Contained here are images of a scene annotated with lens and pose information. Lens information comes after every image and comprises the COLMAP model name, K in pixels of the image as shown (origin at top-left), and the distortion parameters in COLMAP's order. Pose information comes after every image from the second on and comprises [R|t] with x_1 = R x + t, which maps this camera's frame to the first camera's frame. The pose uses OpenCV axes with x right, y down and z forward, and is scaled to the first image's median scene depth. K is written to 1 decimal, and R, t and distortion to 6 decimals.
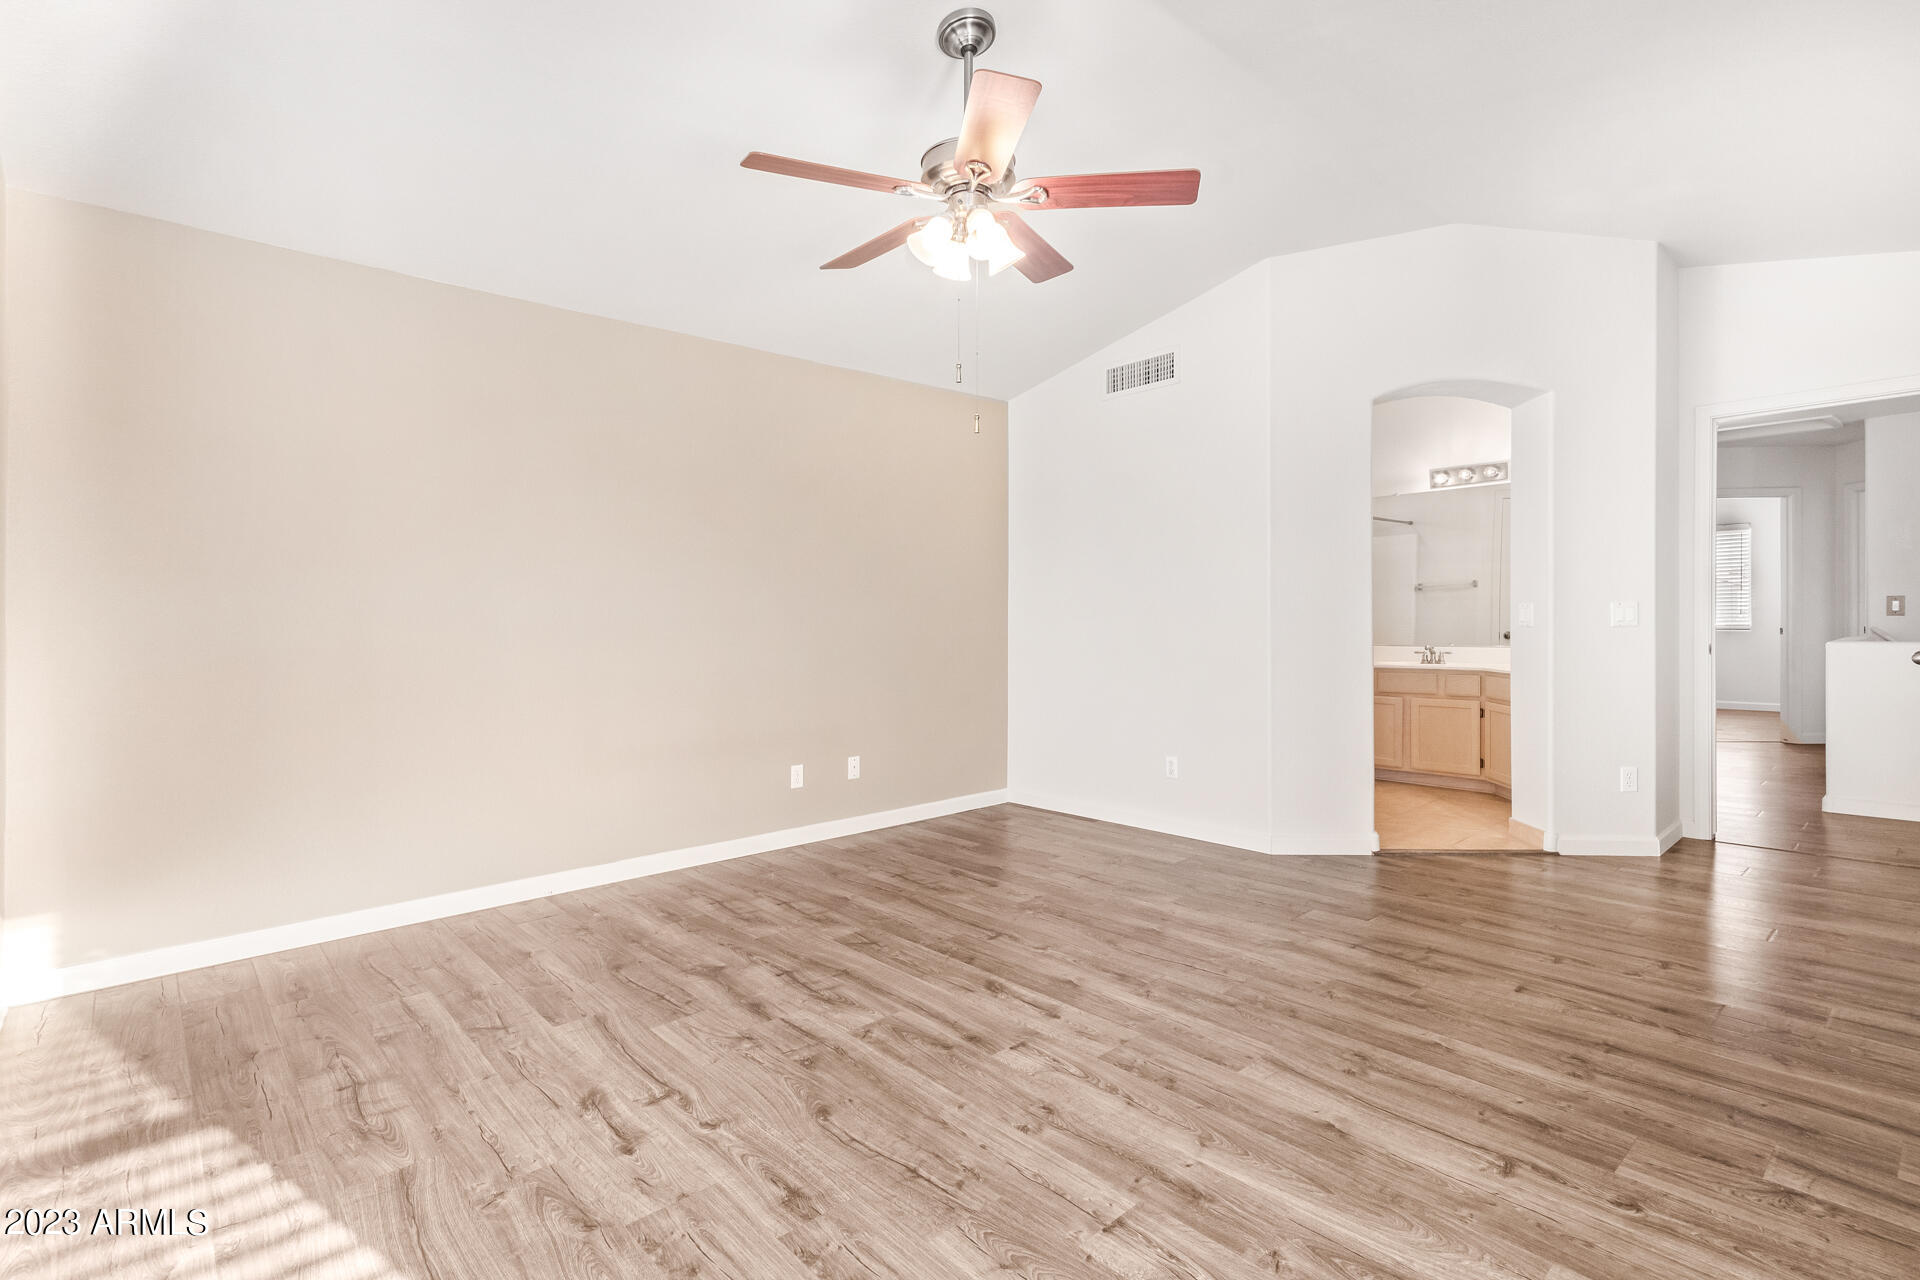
lens RADIAL K [[907.0, 0, 964.1], [0, 907.0, 630.4], [0, 0, 1]] dist [0.011790, -0.000098]
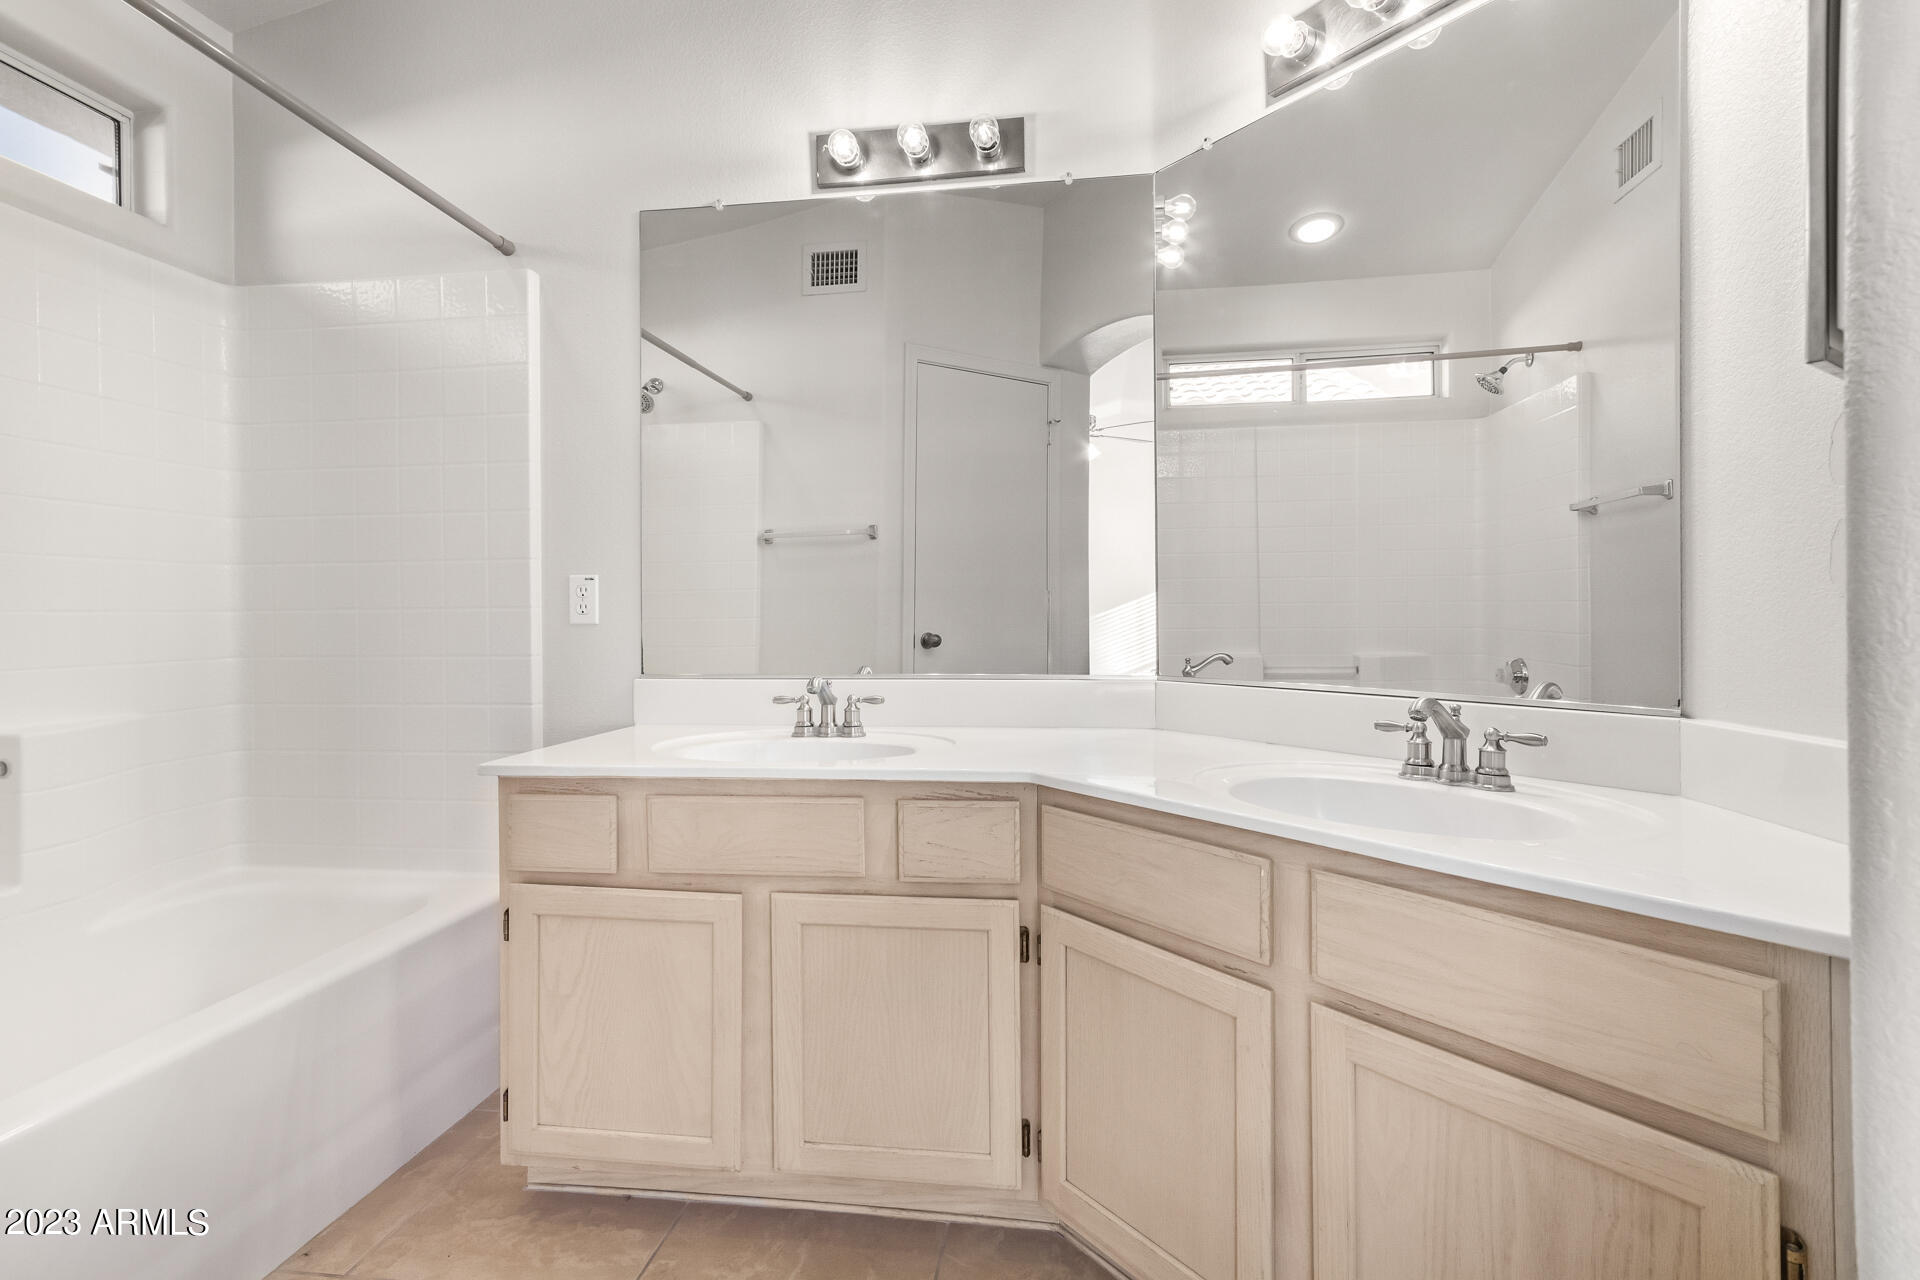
lens RADIAL K [[907.0, 0, 963.5], [0, 907.0, 628.9], [0, 0, 1]] dist [0.011790, -0.000098]
pose [[0.765173, -0.009716, 0.643751, 0.352760], [0.014987, 0.999884, -0.002722, 0.001463], [-0.643650, 0.011730, 0.765230, 0.735492]]
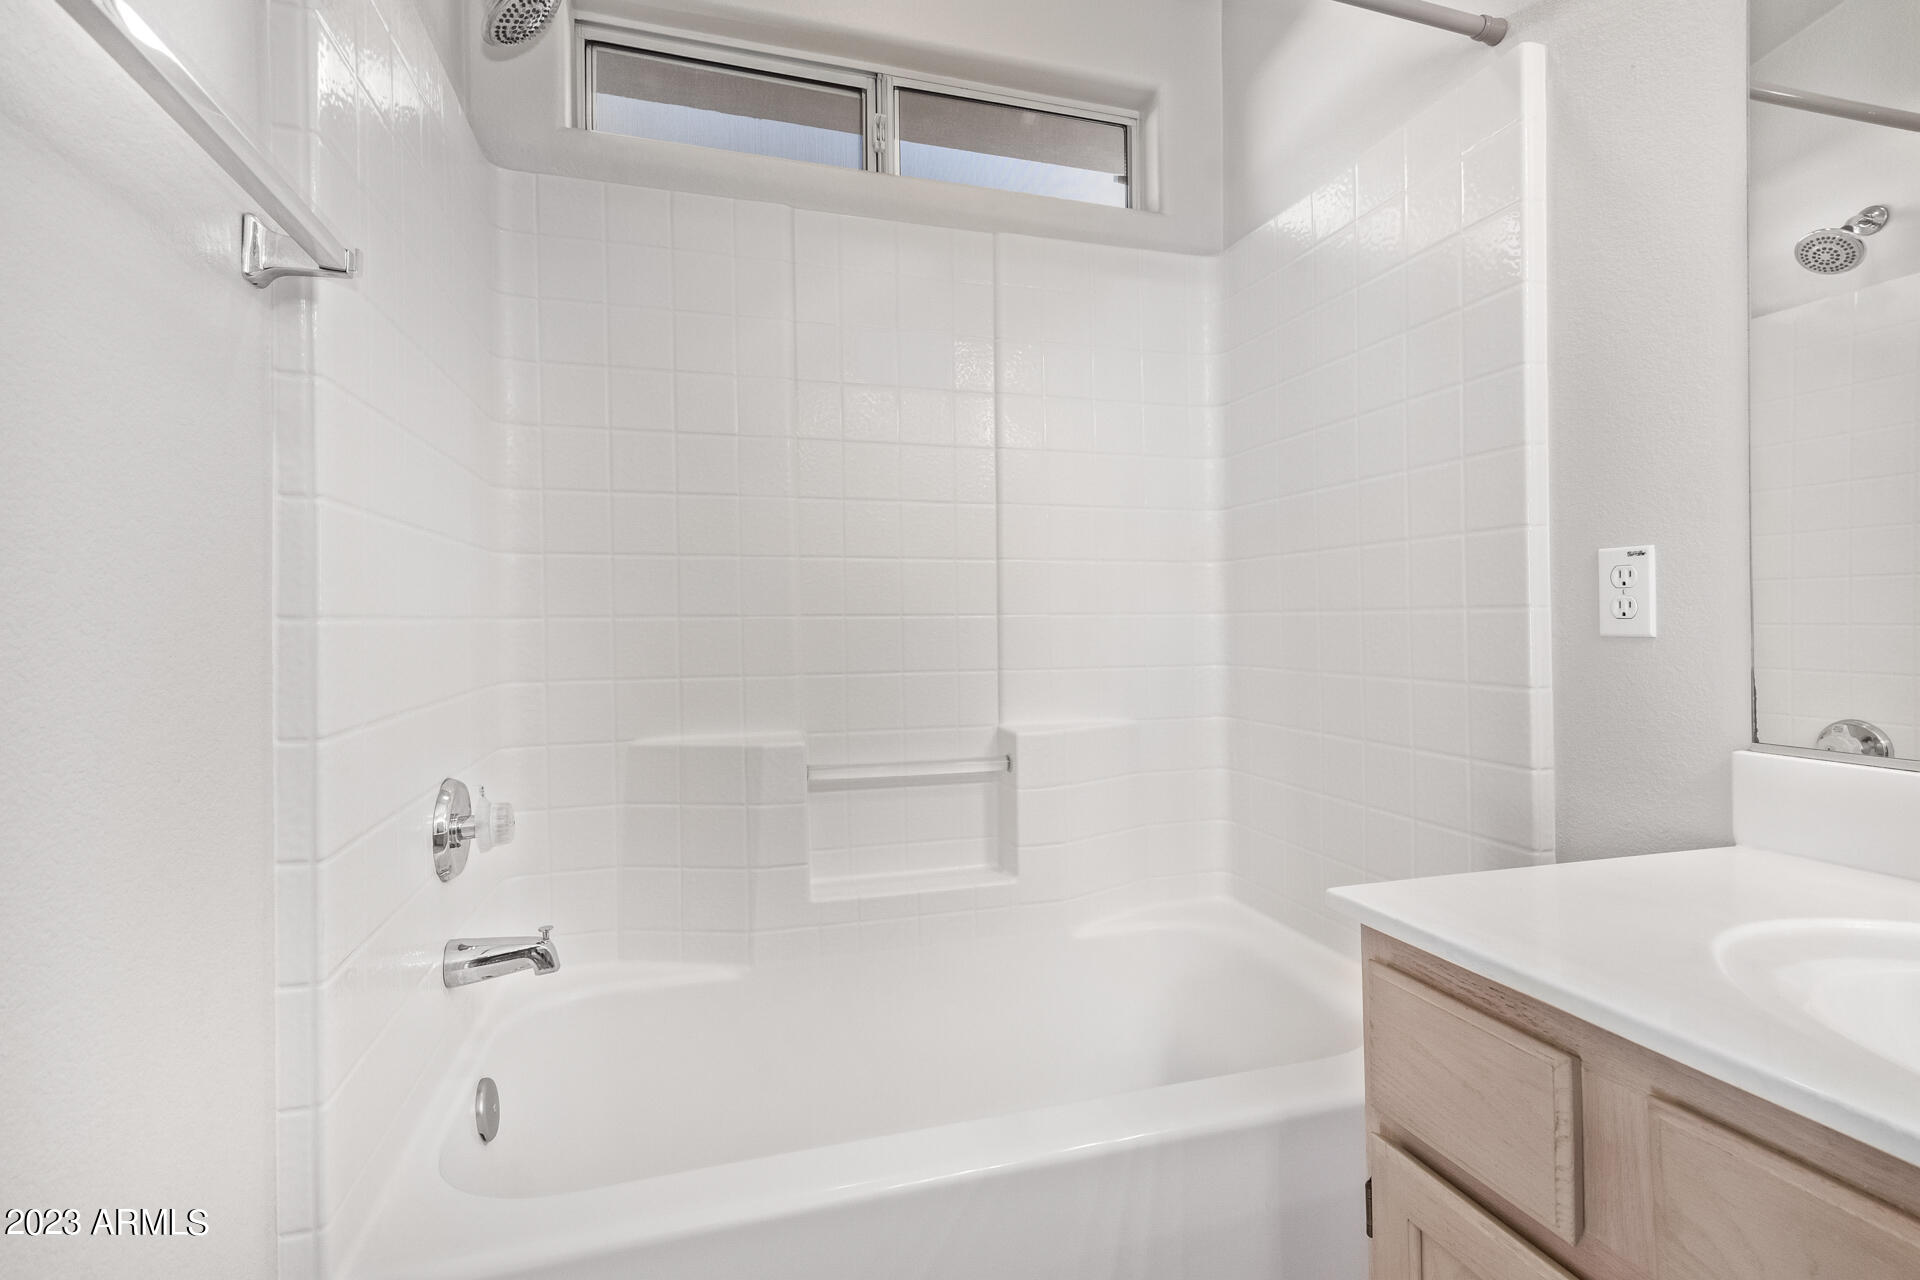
lens RADIAL K [[907.0, 0, 986.5], [0, 907.0, 604.8], [0, 0, 1]] dist [0.011790, -0.000098]
pose [[0.905980, -0.005579, -0.423283, 0.422236], [-0.007995, 0.999509, -0.030287, -0.003074], [0.423245, 0.030823, 0.905491, 0.859997]]
